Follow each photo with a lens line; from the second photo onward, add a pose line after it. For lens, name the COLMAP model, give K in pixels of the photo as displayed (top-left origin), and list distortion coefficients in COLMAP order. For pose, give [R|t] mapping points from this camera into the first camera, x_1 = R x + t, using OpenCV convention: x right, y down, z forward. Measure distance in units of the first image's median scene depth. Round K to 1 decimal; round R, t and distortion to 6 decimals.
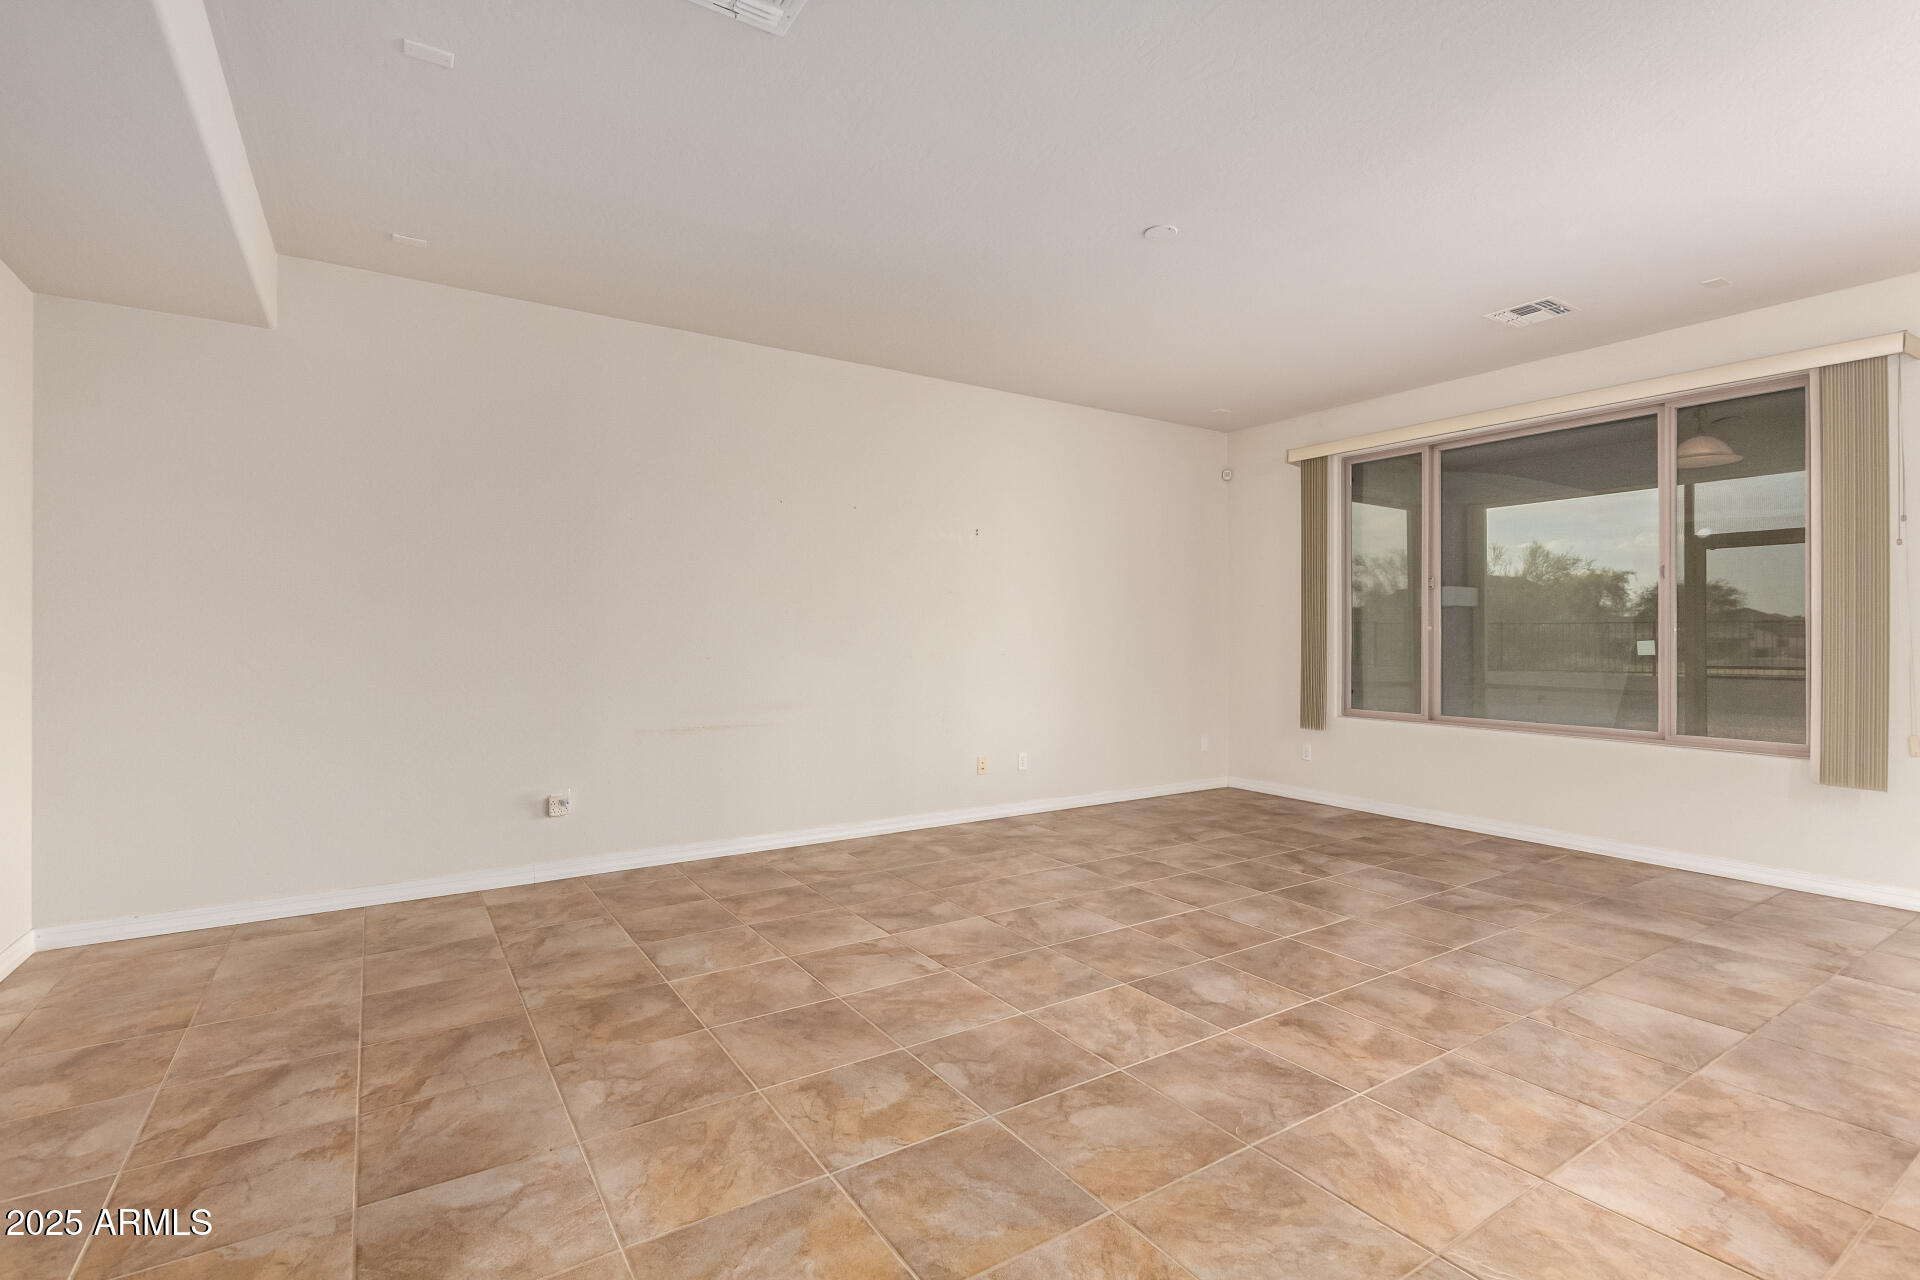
lens RADIAL K [[868.5, 0, 957.0], [0, 868.5, 635.3], [0, 0, 1]] dist [0.002714, -0.000432]
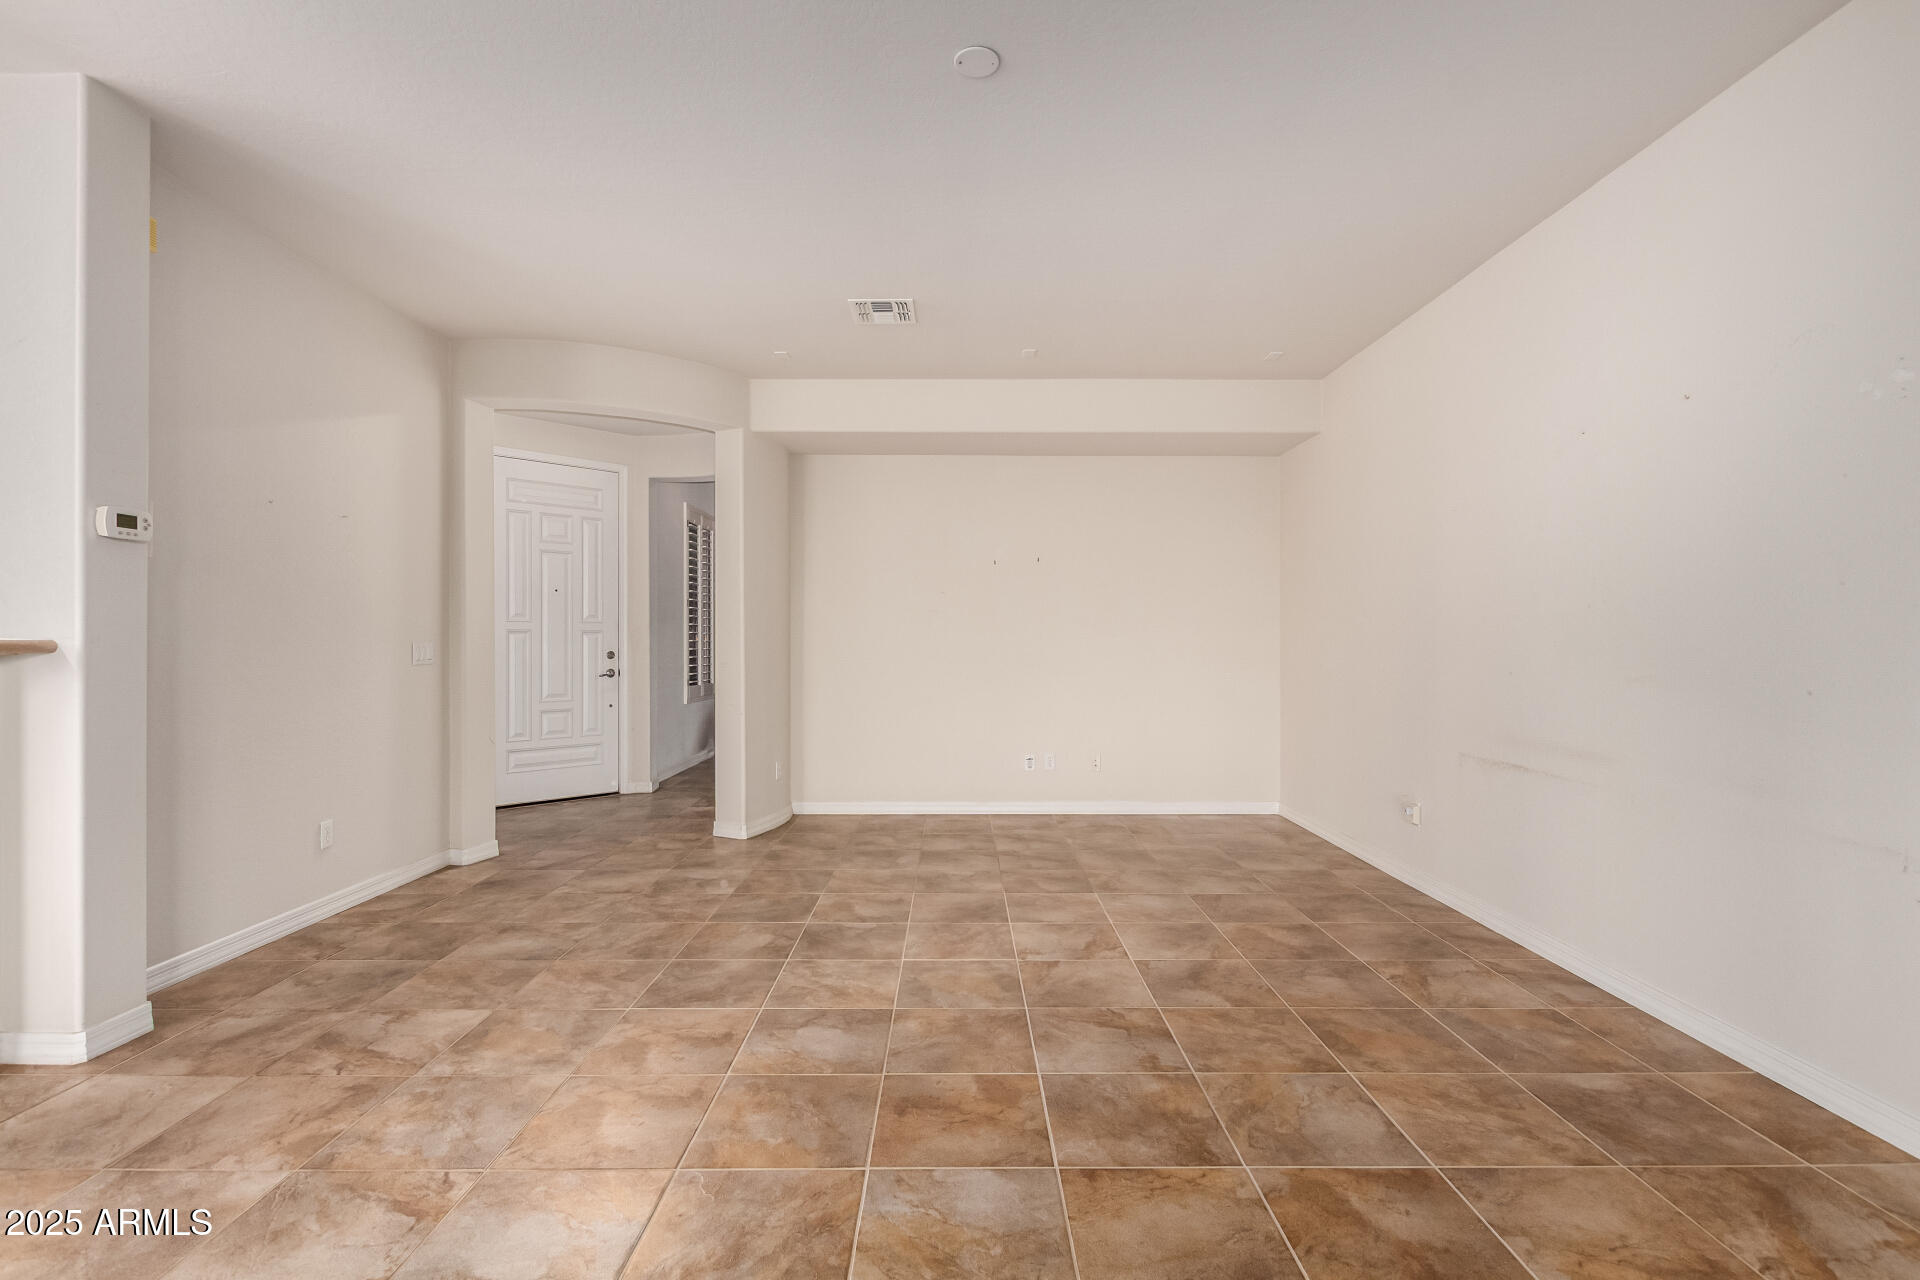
lens RADIAL K [[866.3, 0, 966.7], [0, 866.3, 641.8], [0, 0, 1]] dist [0.008917, -0.004739]
pose [[-0.530091, -0.003631, -0.847933, 0.876162], [-0.000959, 0.999993, -0.003683, 0.000793], [0.847940, -0.001139, -0.530091, 1.433198]]
